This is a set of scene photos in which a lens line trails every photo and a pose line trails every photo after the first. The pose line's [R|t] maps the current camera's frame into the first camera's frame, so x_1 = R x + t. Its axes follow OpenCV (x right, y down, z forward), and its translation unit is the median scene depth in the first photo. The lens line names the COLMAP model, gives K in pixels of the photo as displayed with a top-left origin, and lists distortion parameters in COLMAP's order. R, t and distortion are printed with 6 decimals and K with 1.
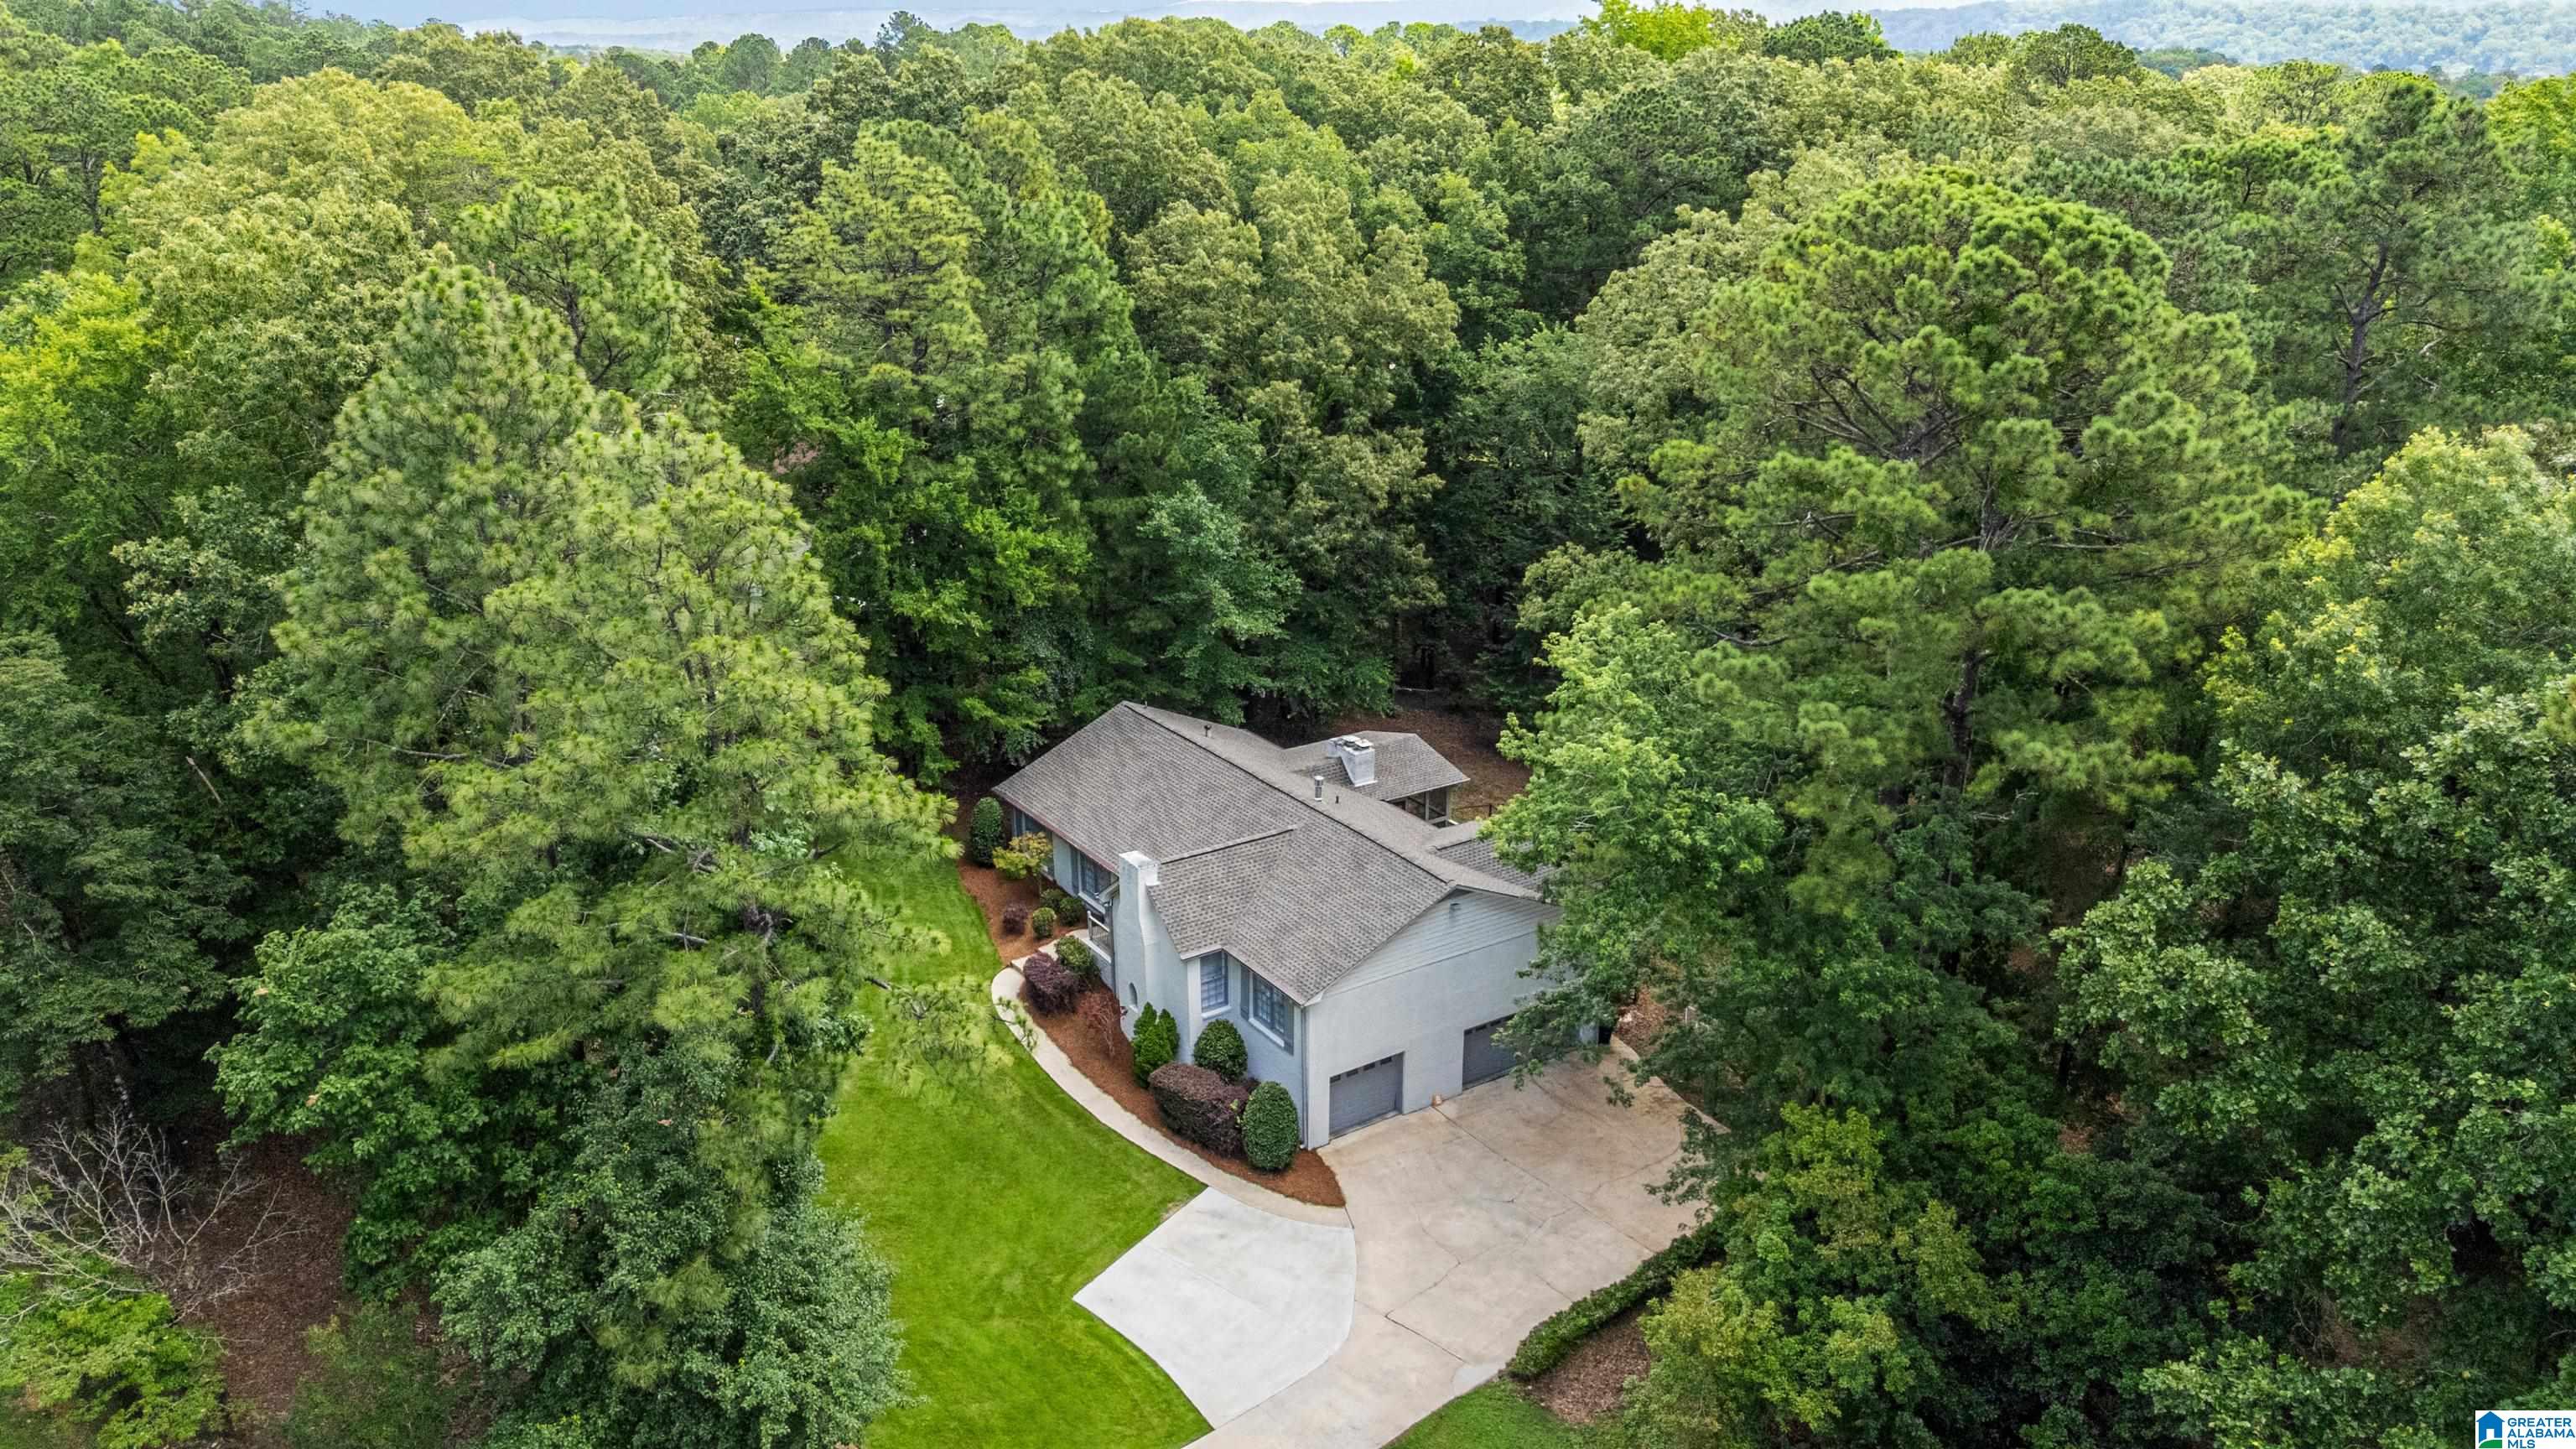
lens RADIAL K [[1878.4, 0, 1294.7], [0, 1878.4, 713.5], [0, 0, 1]] dist [0.092137, -0.078658]
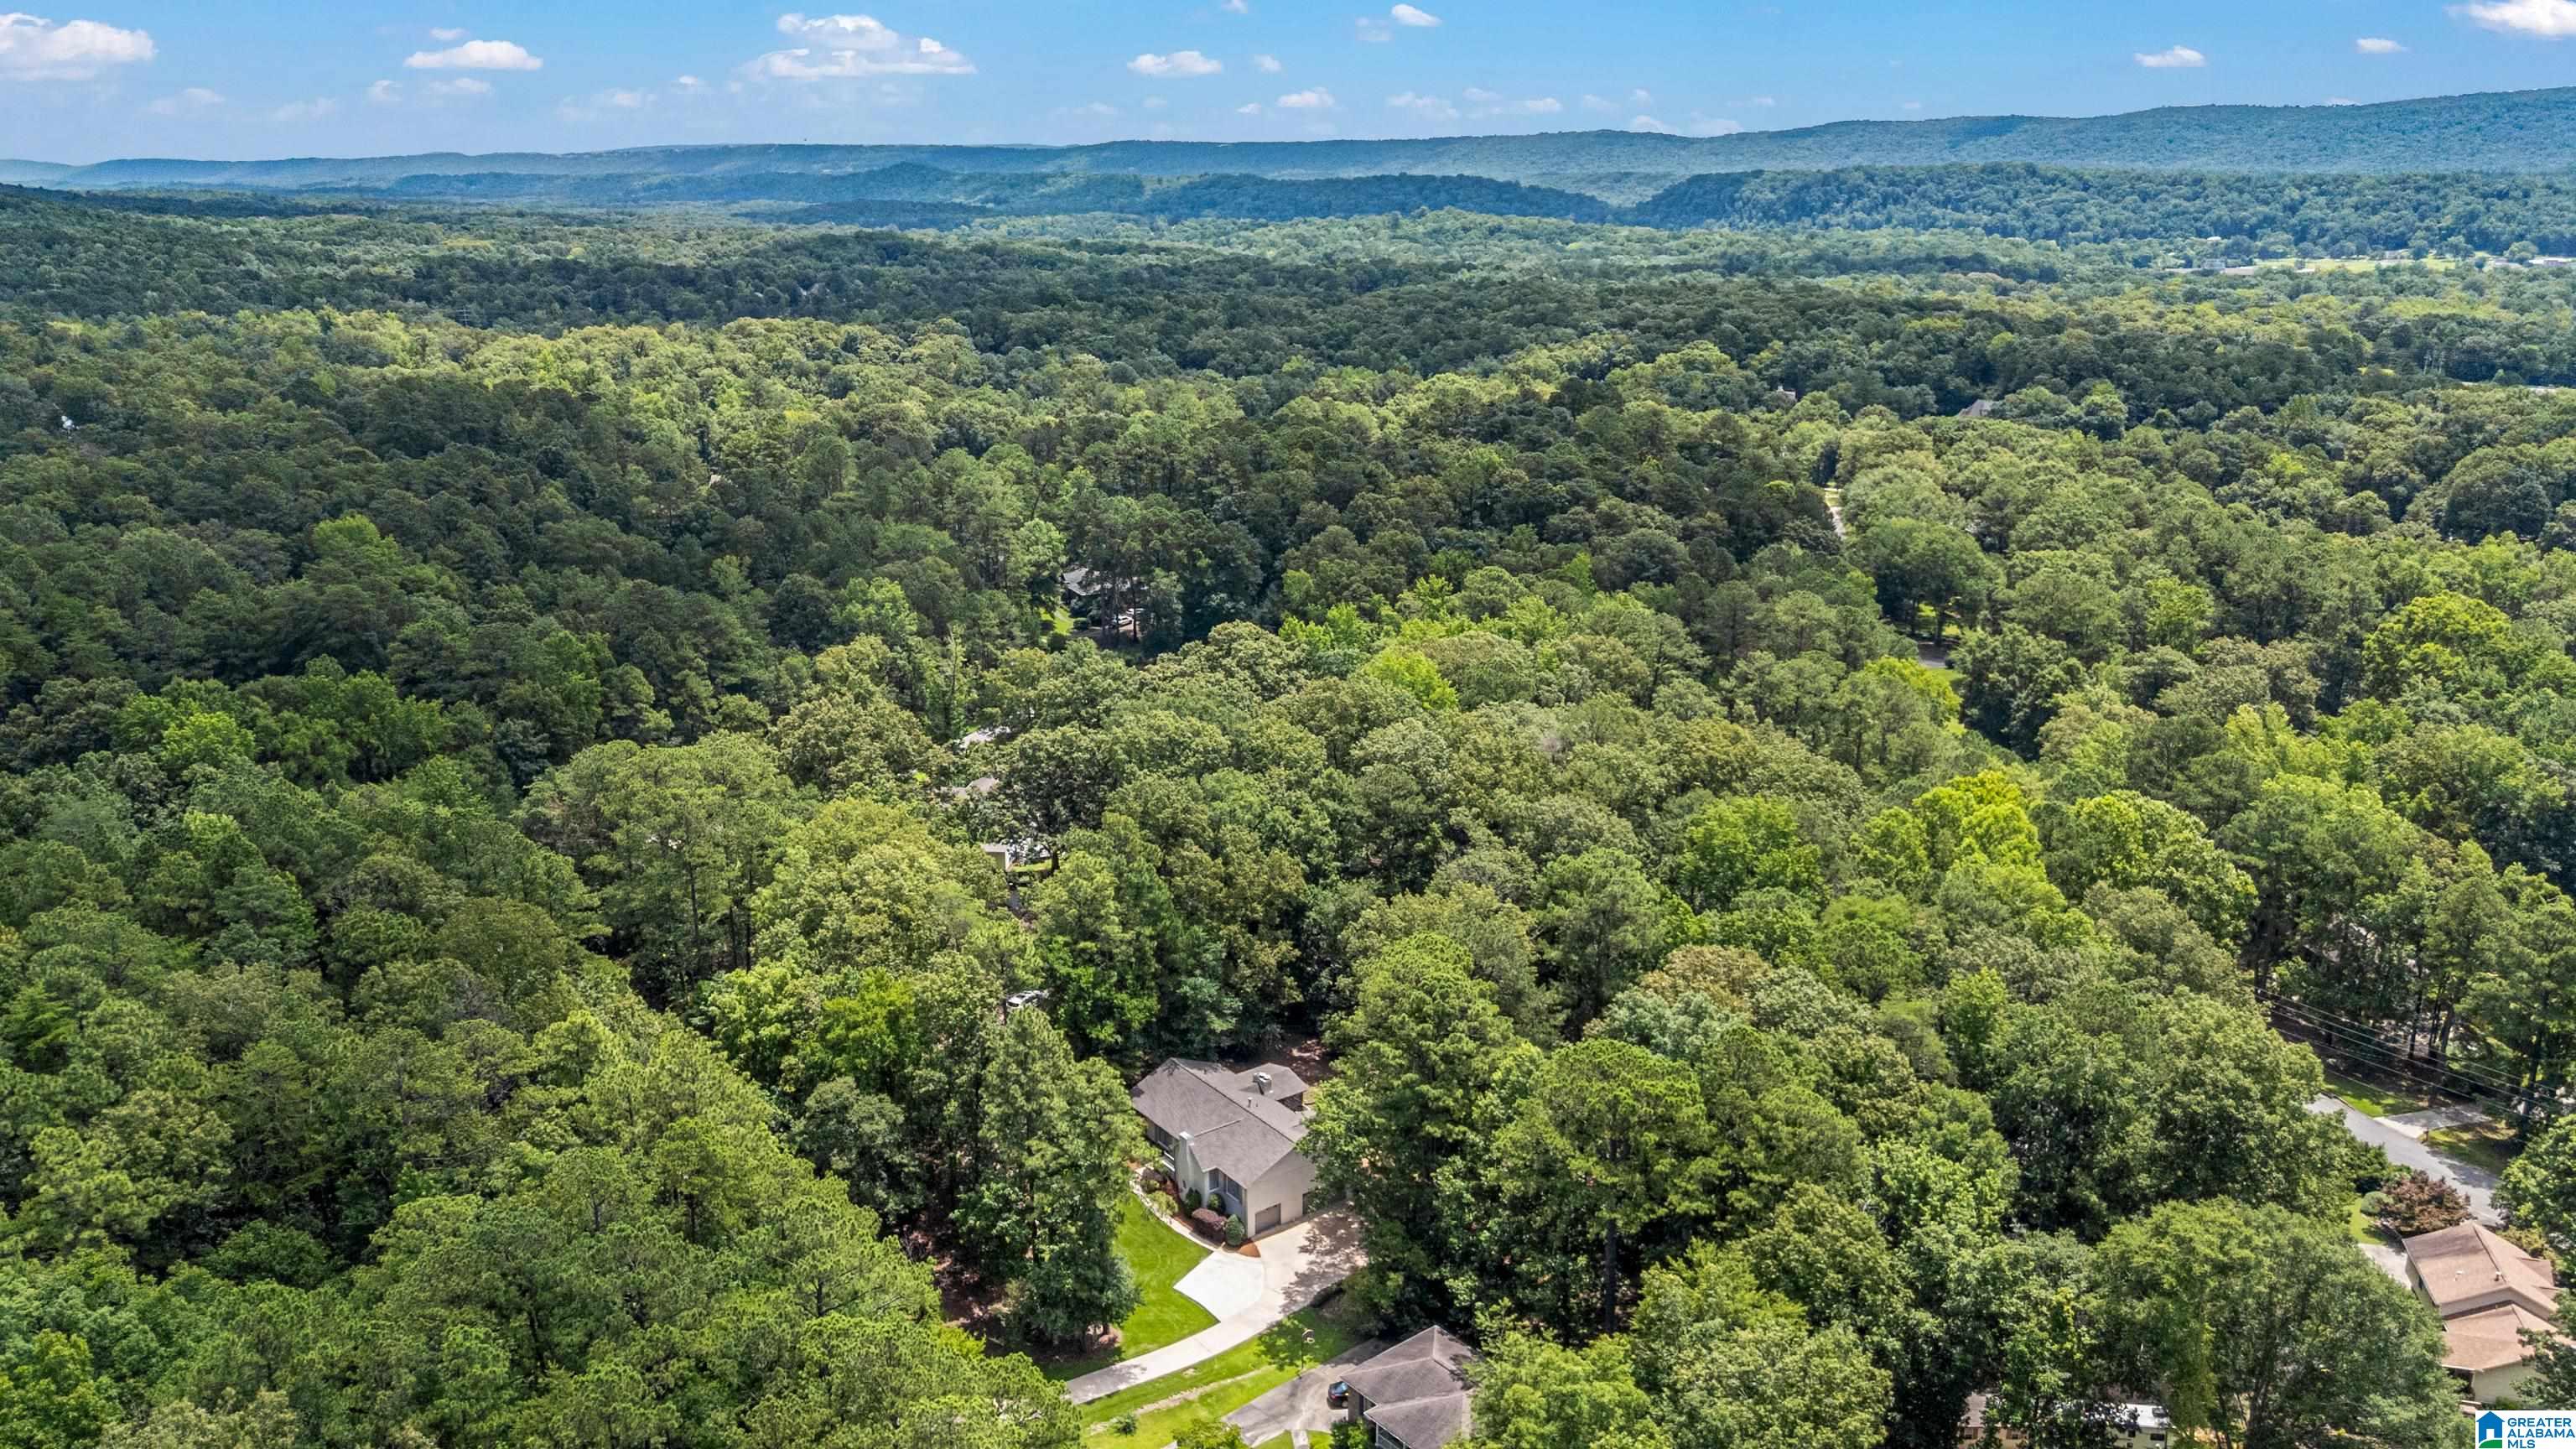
lens RADIAL K [[1878.4, 0, 1294.7], [0, 1878.4, 713.5], [0, 0, 1]] dist [0.092137, -0.078658]
pose [[0.999187, -0.013320, 0.038062, -0.019336], [0.015462, 0.998280, -0.056556, -0.382015], [-0.037244, 0.057099, 0.997674, -1.820974]]
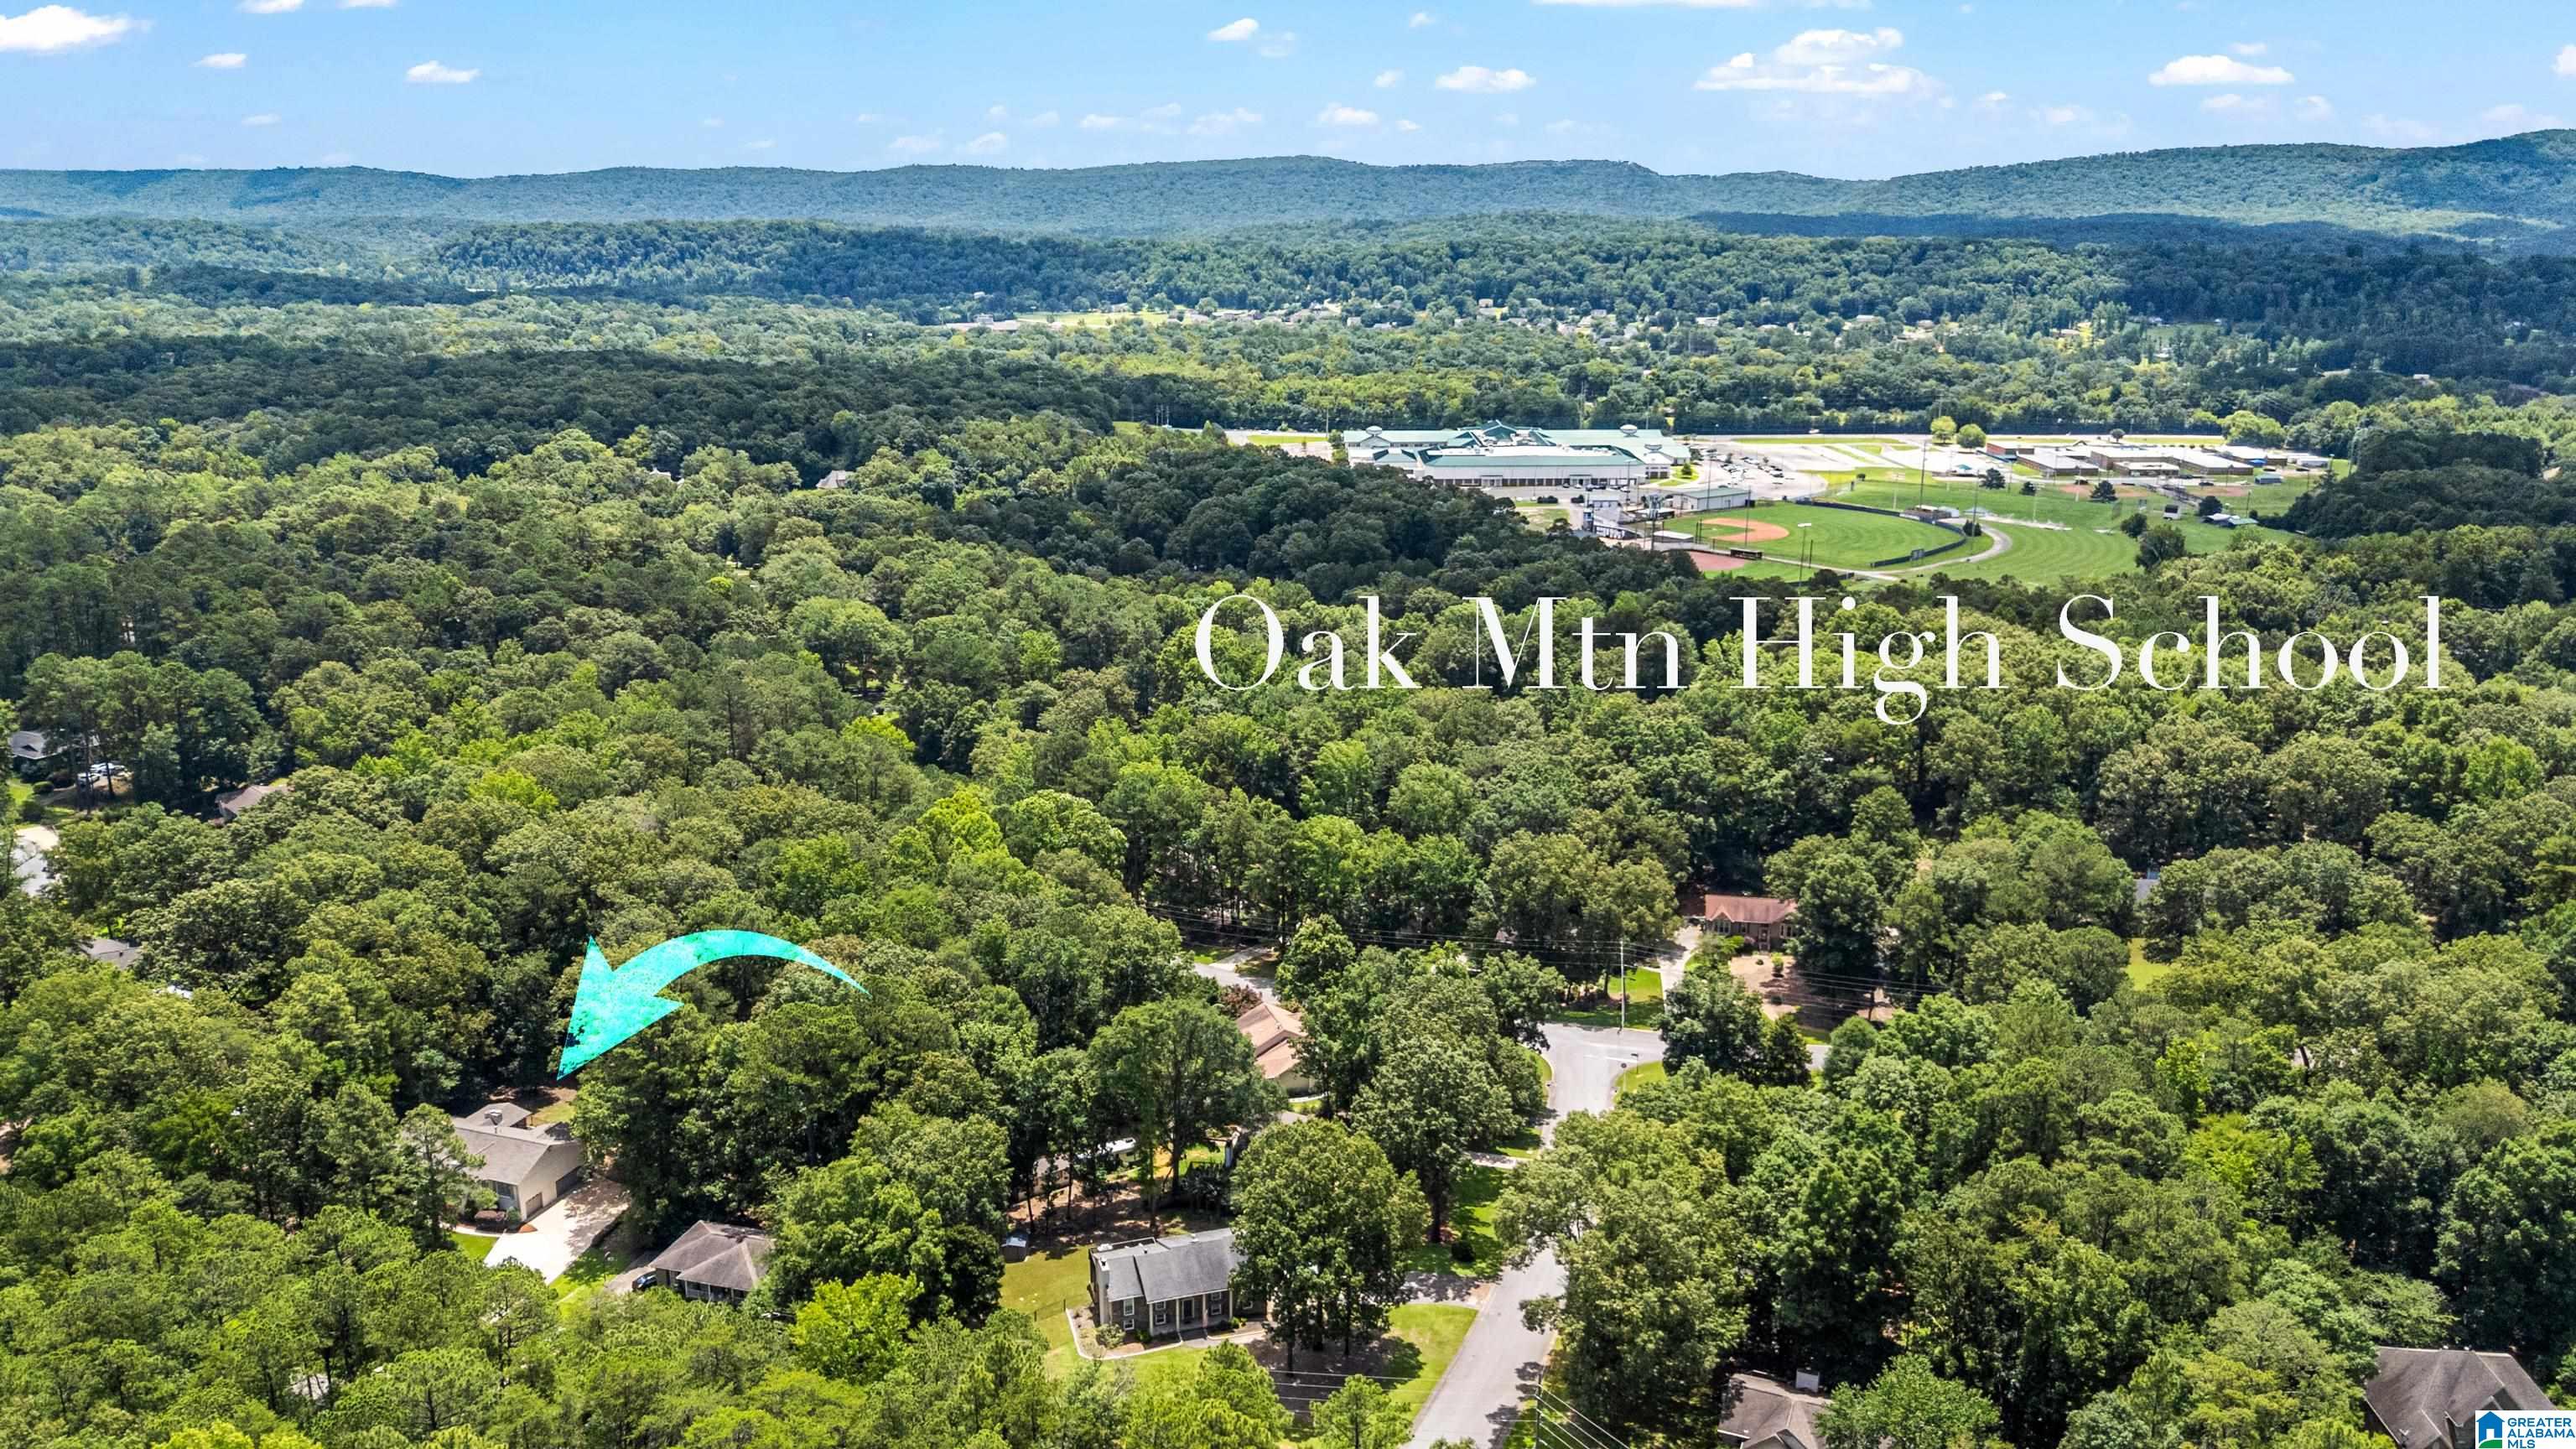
lens RADIAL K [[1878.4, 0, 1294.7], [0, 1878.4, 713.5], [0, 0, 1]] dist [0.092137, -0.078658]
pose [[0.802102, -0.147541, 0.578674, -0.794814], [0.191224, 0.981435, -0.014825, -0.411781], [-0.565743, 0.122547, 0.815424, -3.063777]]
